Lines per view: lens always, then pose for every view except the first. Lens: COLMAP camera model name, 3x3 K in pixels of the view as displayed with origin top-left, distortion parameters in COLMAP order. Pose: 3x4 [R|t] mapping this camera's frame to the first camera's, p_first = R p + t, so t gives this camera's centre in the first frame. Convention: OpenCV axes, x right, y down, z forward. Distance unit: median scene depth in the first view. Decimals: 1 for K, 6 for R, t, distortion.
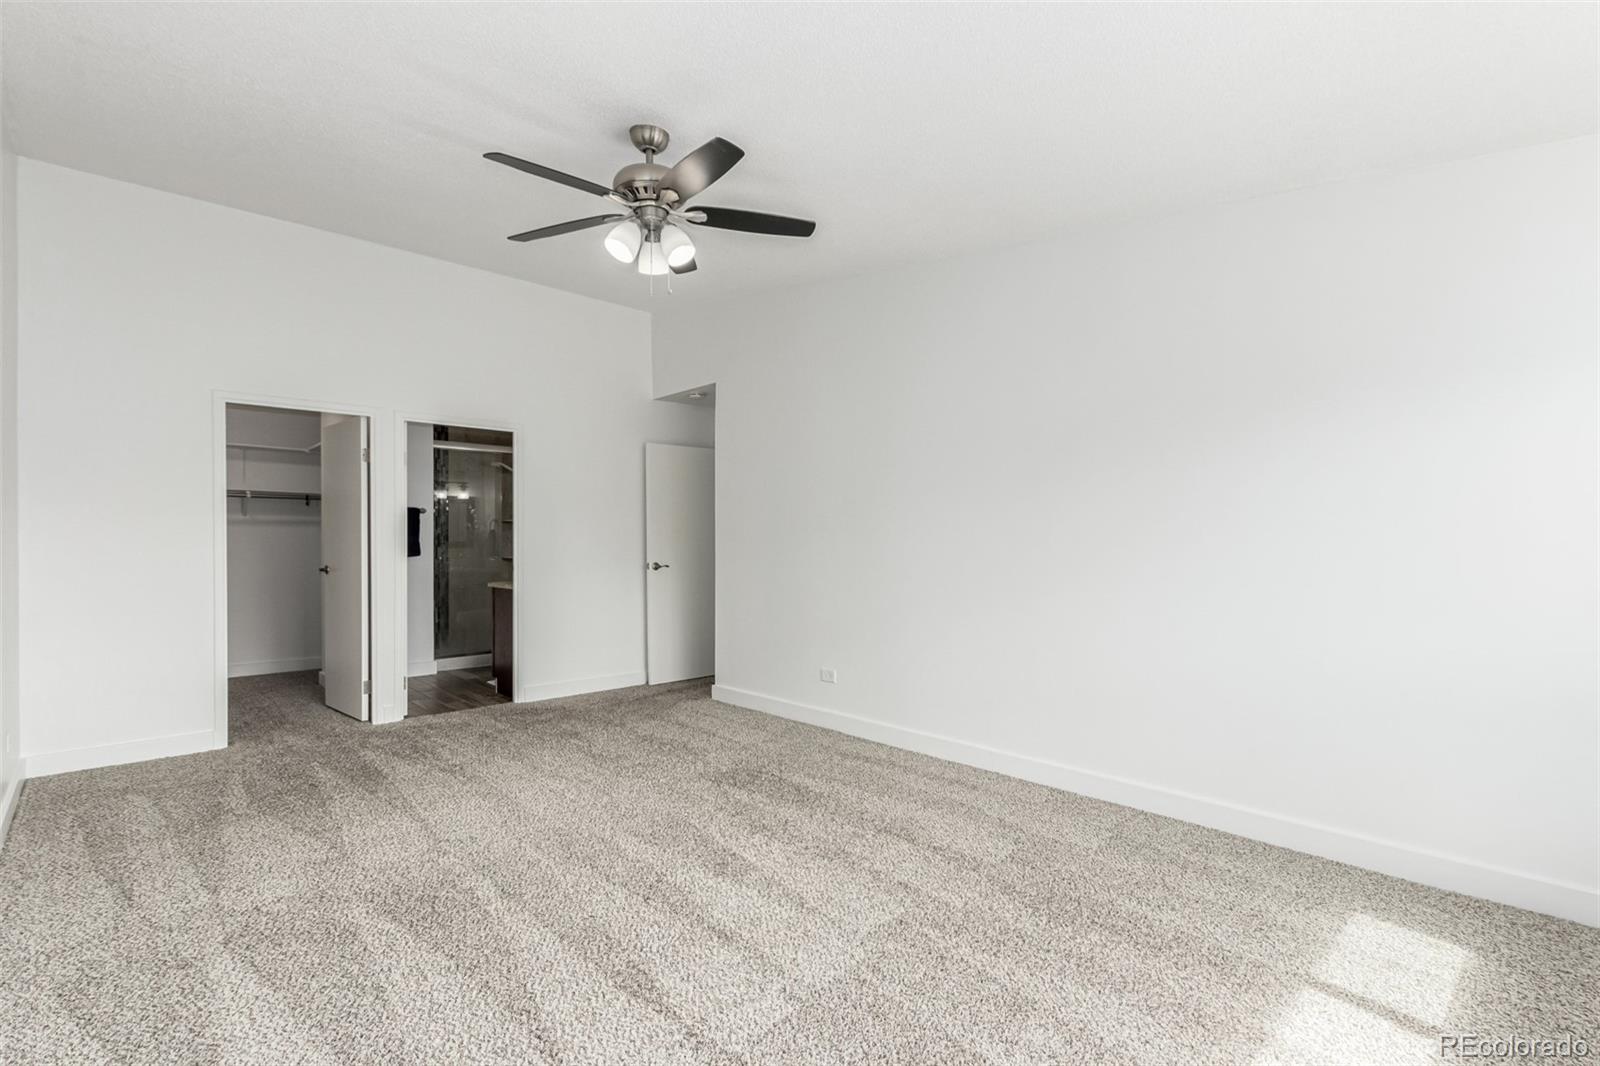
lens RADIAL K [[741.7, 0, 796.7], [0, 741.7, 537.0], [0, 0, 1]] dist [0.011461, -0.003696]
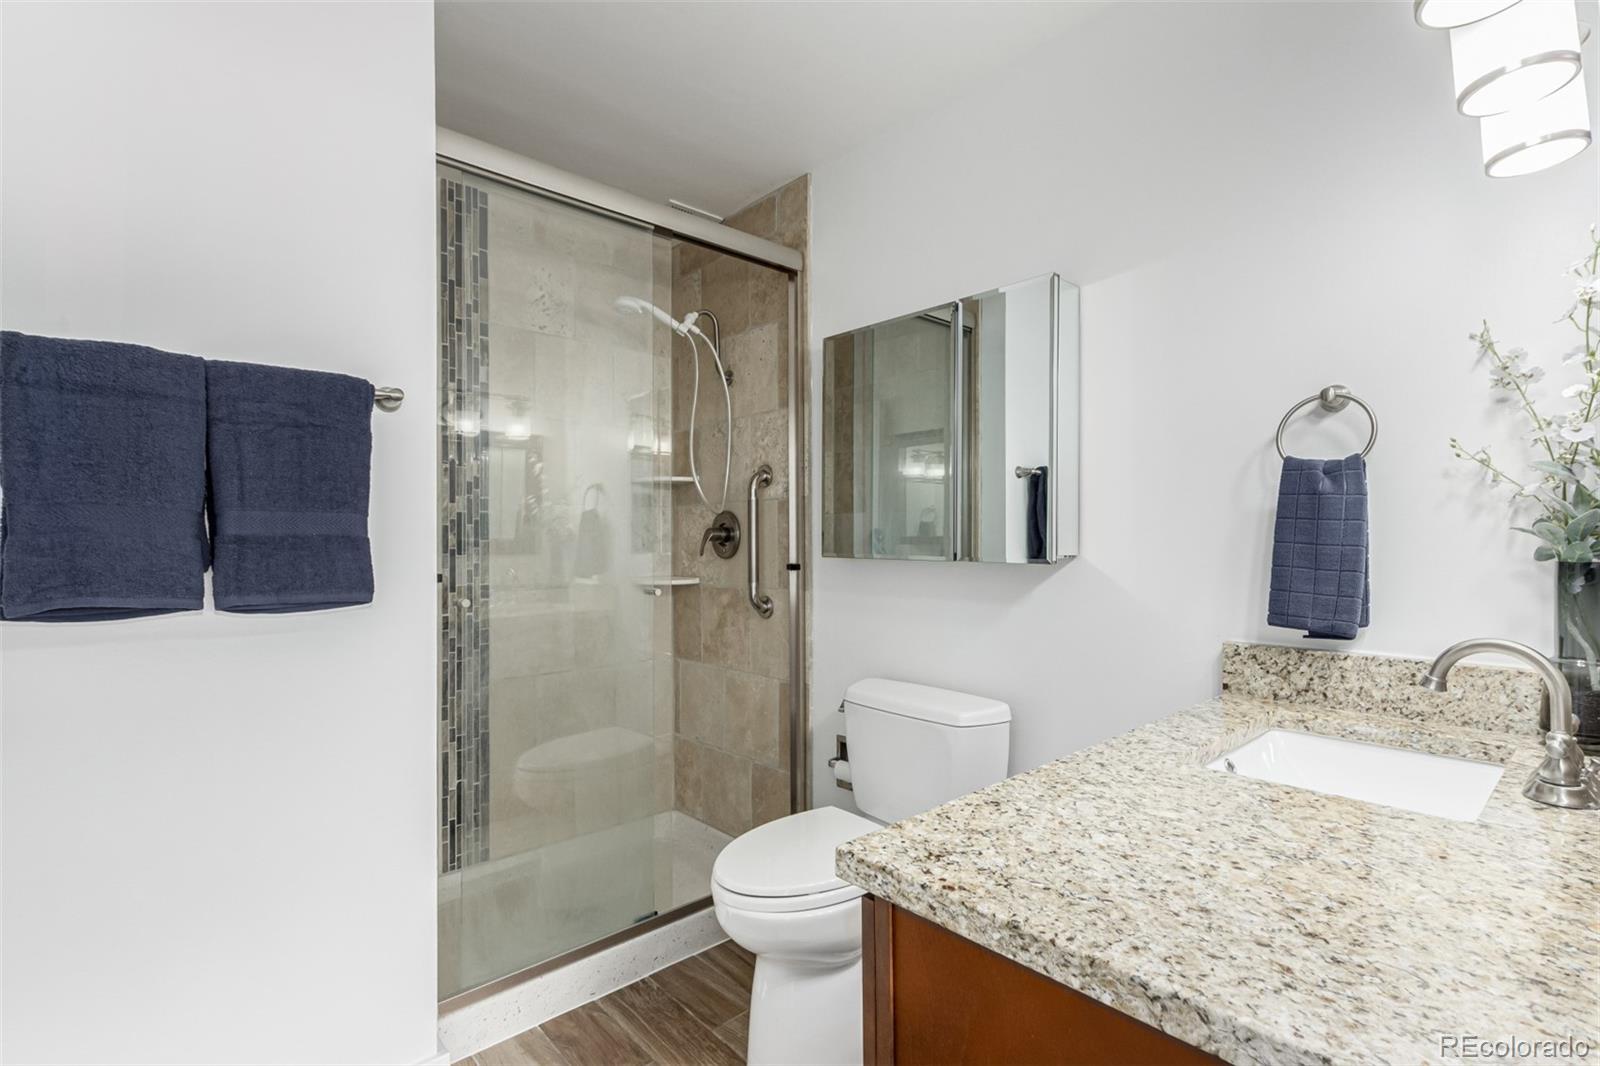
lens RADIAL K [[741.7, 0, 803.7], [0, 741.7, 533.4], [0, 0, 1]] dist [0.011461, -0.003696]
pose [[0.999856, 0.000666, -0.016952, -0.328625], [-0.000733, 0.999992, -0.003946, 0.005425], [0.016949, 0.003958, 0.999849, 0.684606]]
